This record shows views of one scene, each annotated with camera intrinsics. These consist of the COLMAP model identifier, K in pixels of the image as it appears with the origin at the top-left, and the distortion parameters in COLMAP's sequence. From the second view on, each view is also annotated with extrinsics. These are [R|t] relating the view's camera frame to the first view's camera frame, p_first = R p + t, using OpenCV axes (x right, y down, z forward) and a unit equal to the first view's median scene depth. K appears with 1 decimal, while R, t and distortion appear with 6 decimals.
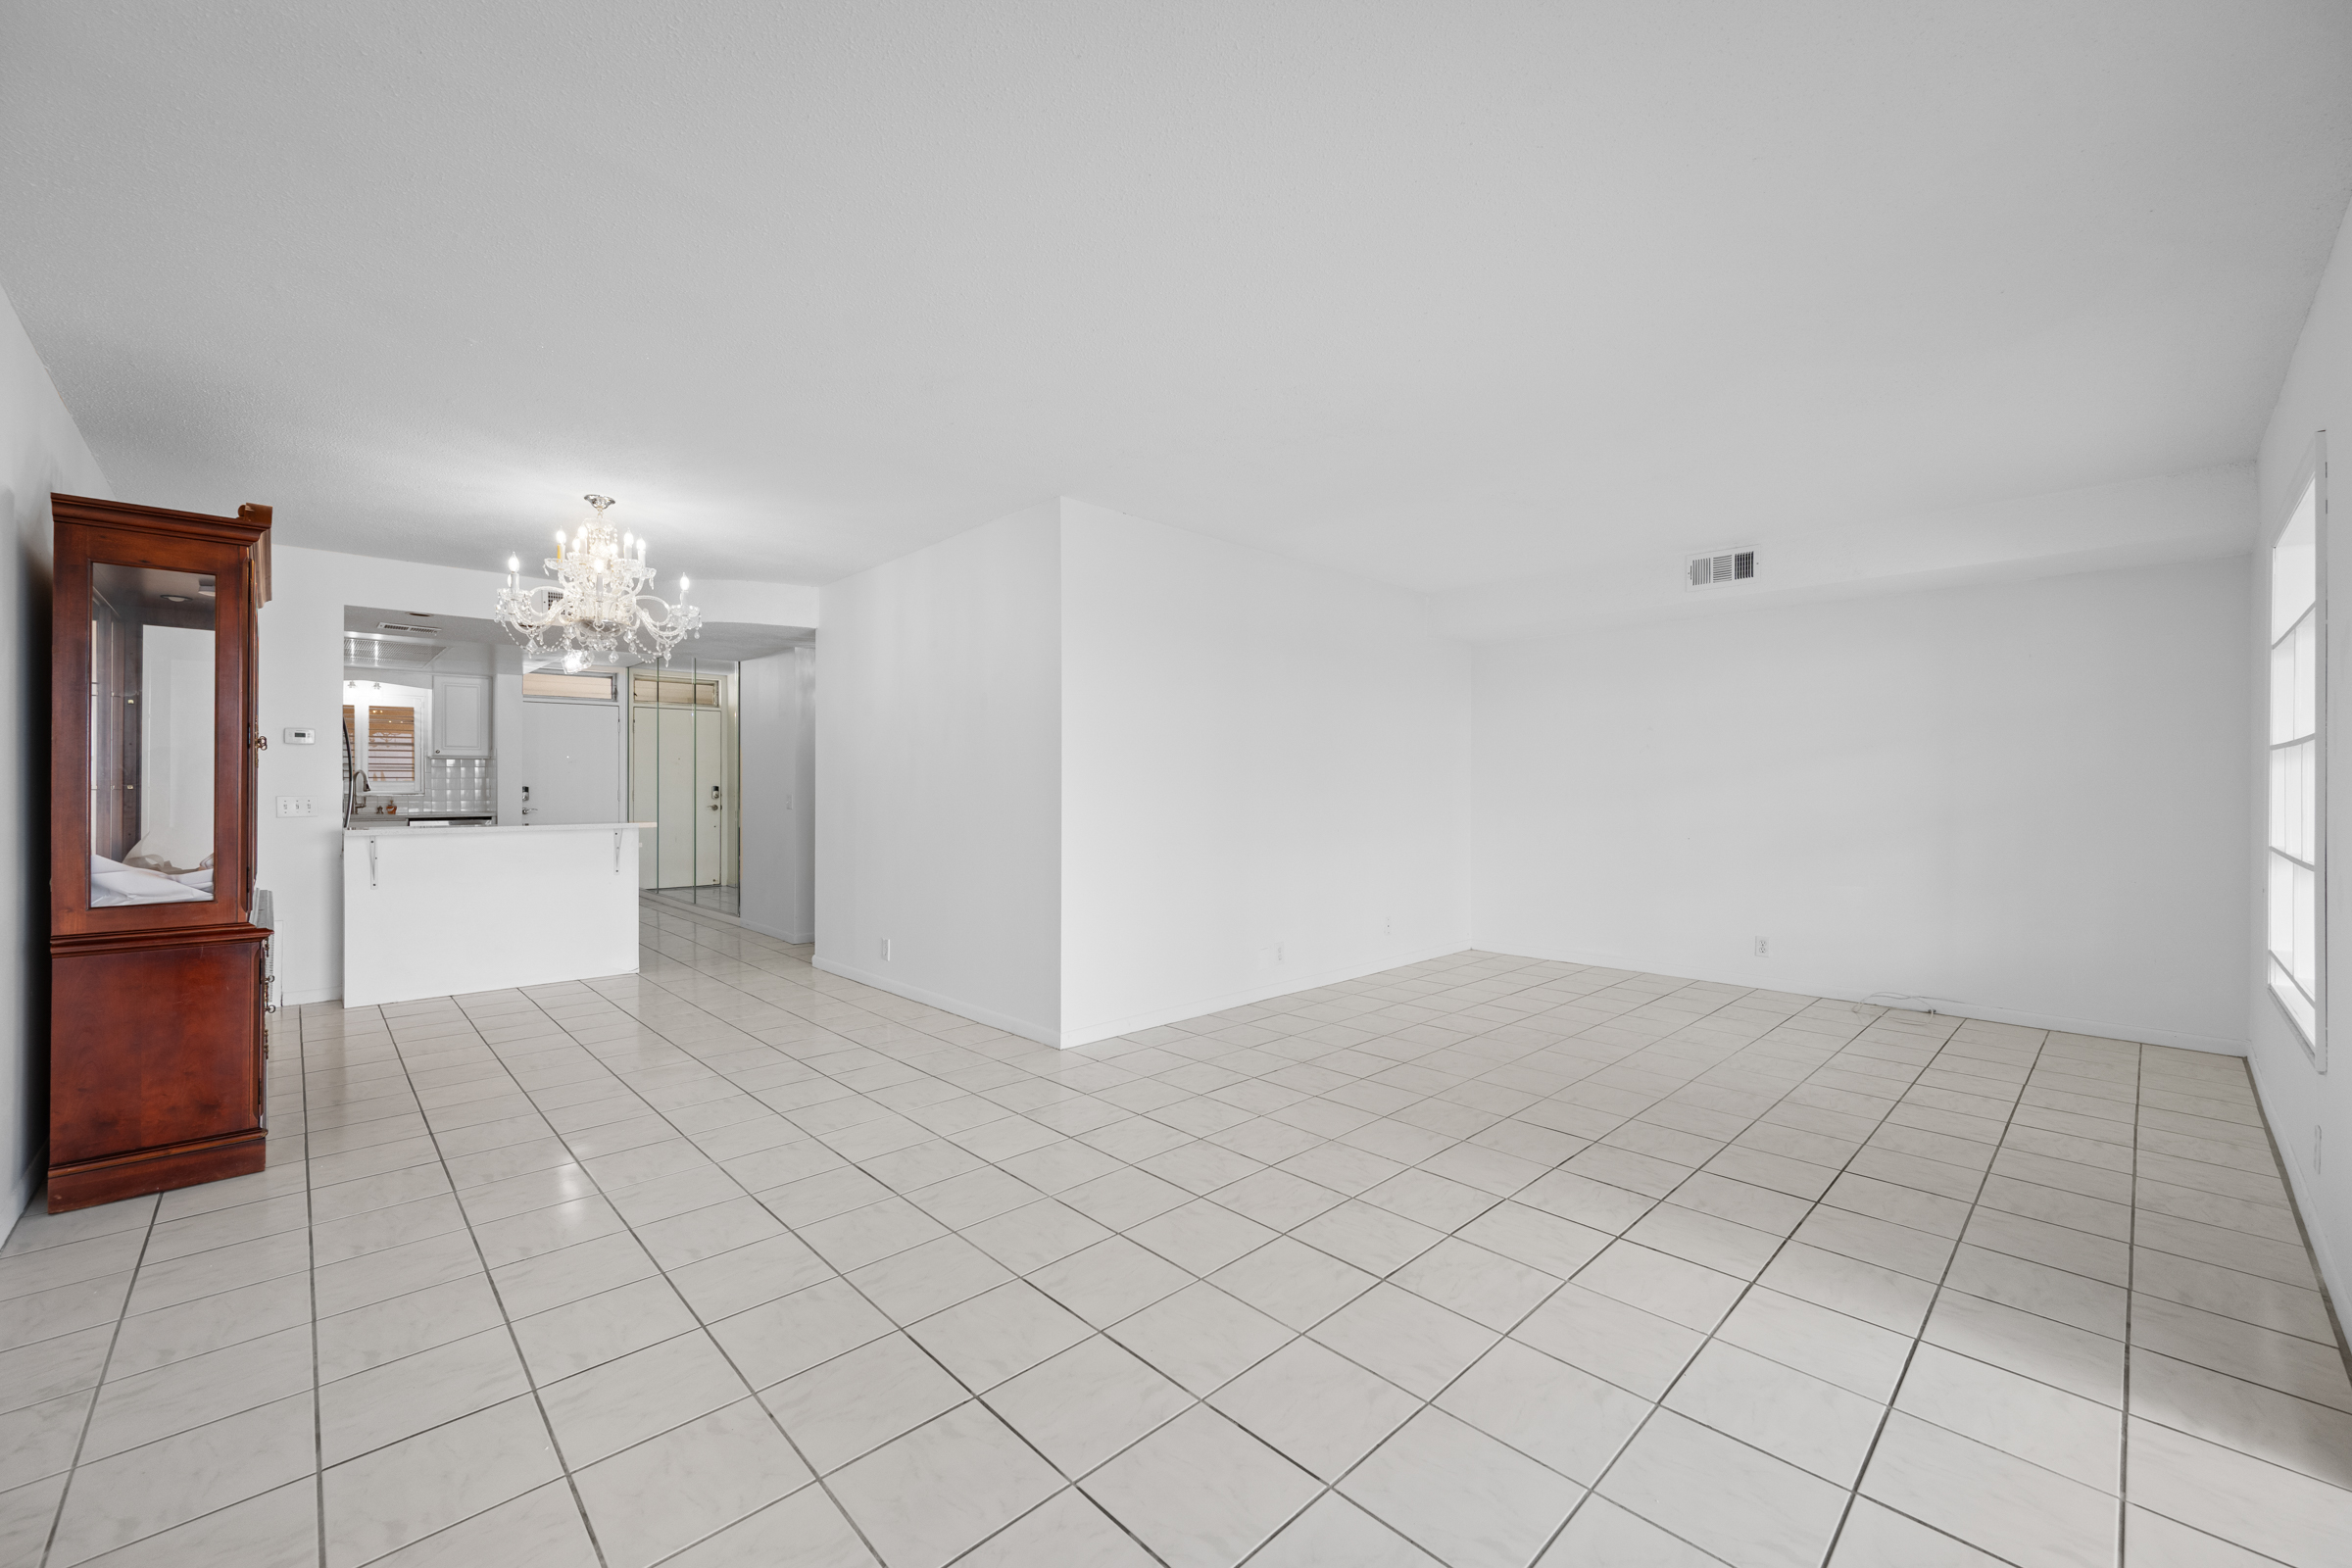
lens RADIAL K [[943.4, 0, 1175.3], [0, 943.4, 763.1], [0, 0, 1]] dist [0.004184, -0.000597]
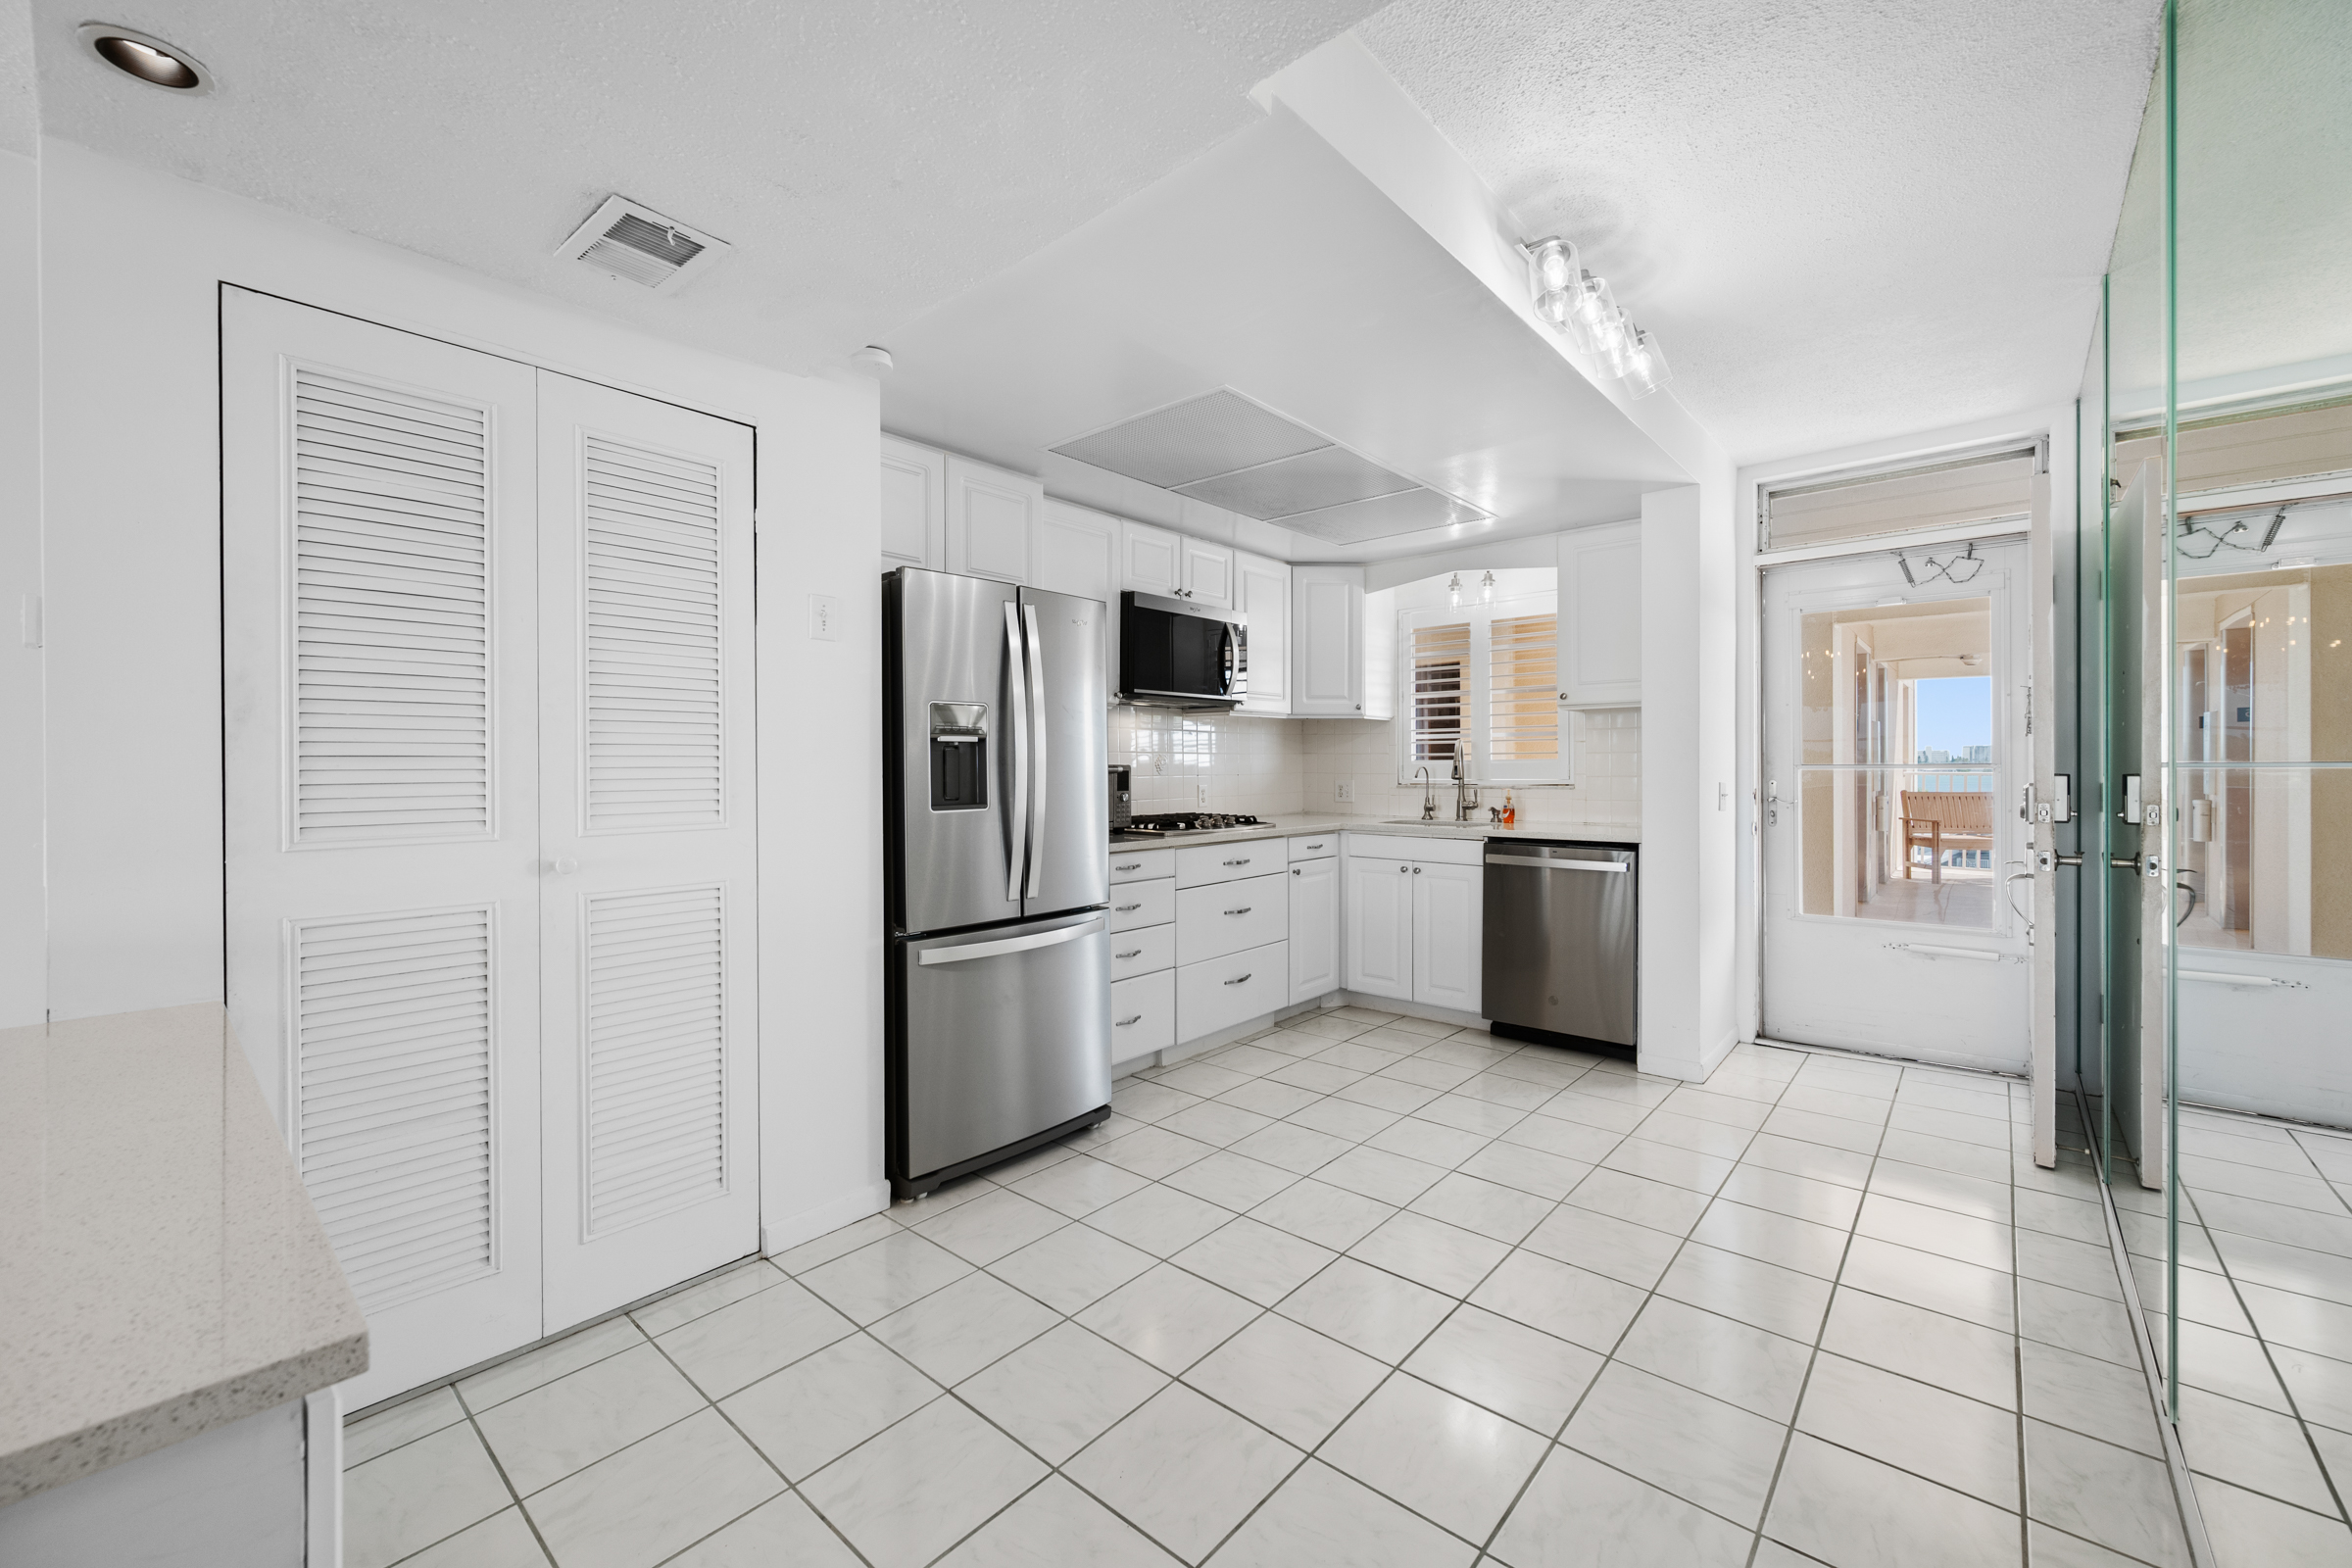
lens RADIAL K [[943.4, 0, 1191.8], [0, 943.4, 775.2], [0, 0, 1]] dist [0.004184, -0.000597]
pose [[0.078960, 0.013385, -0.996788, -0.280008], [0.030529, 0.999408, 0.015839, 0.011694], [0.996410, -0.031682, 0.078505, 0.671473]]
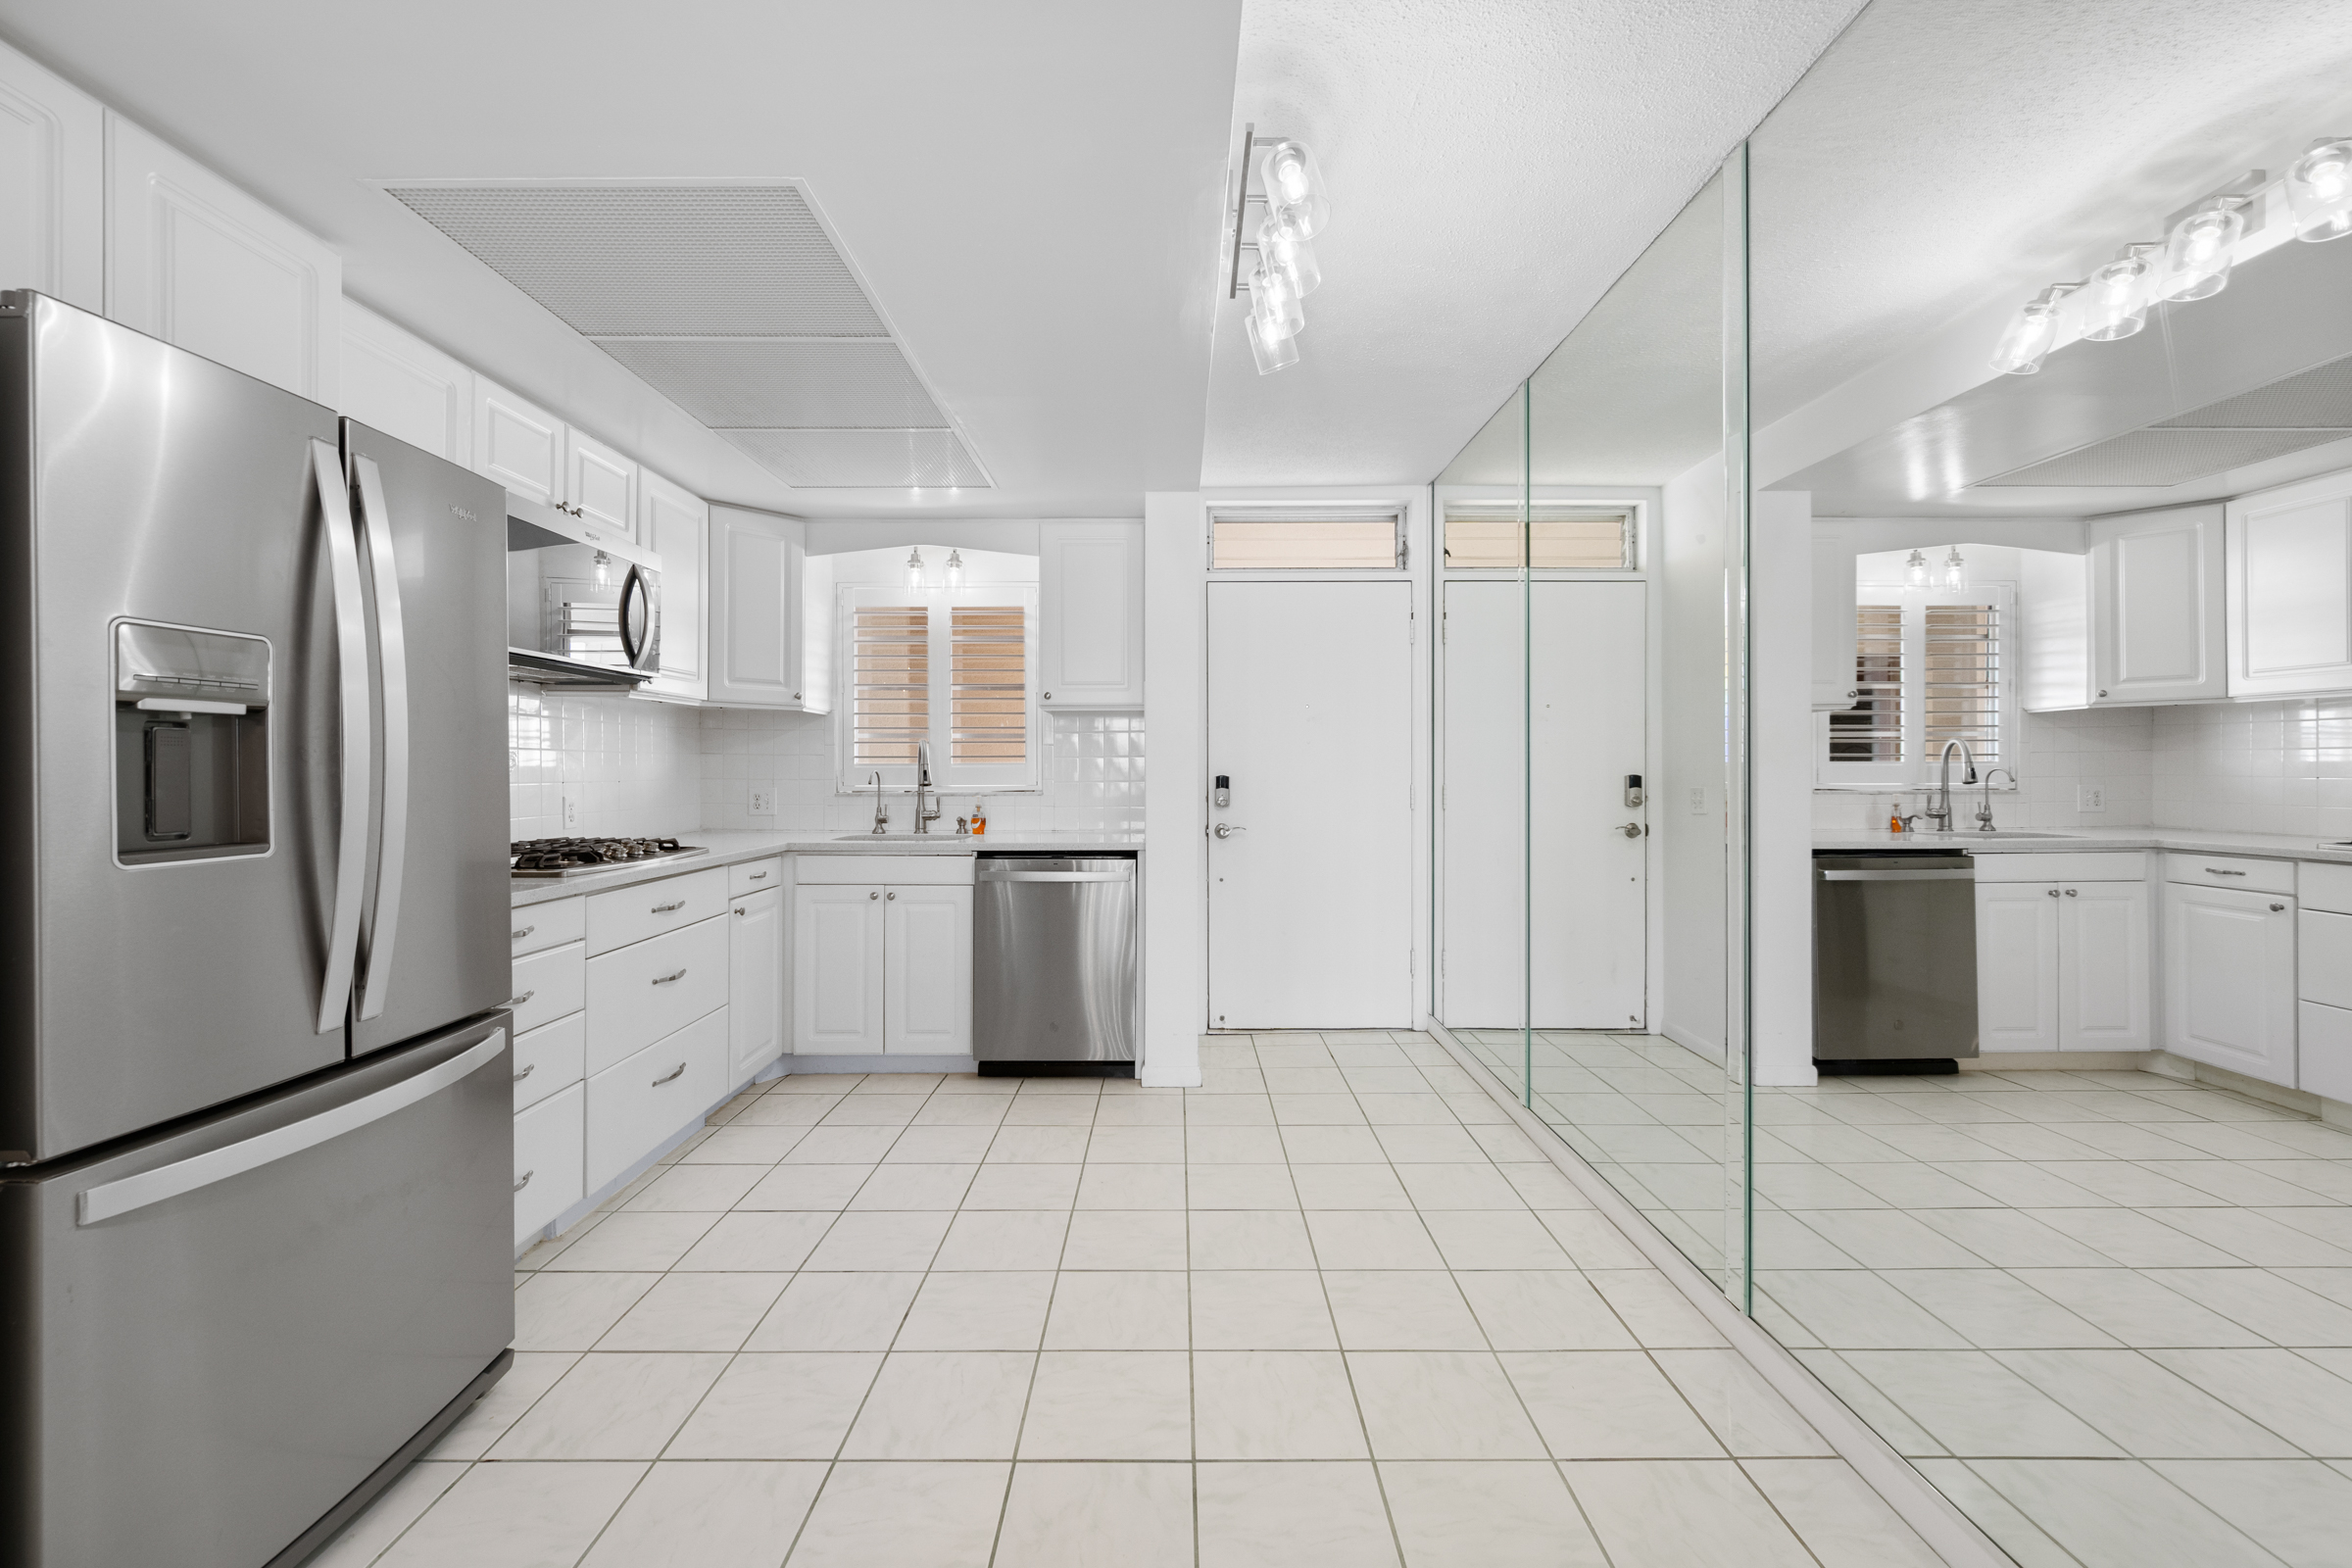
lens RADIAL K [[943.4, 0, 1166.3], [0, 943.4, 774.3], [0, 0, 1]] dist [0.004184, -0.000597]
pose [[0.701362, 0.006907, -0.712772, -0.369360], [0.016572, 0.999525, 0.025992, 0.011453], [0.712613, -0.030042, 0.700914, 0.632186]]
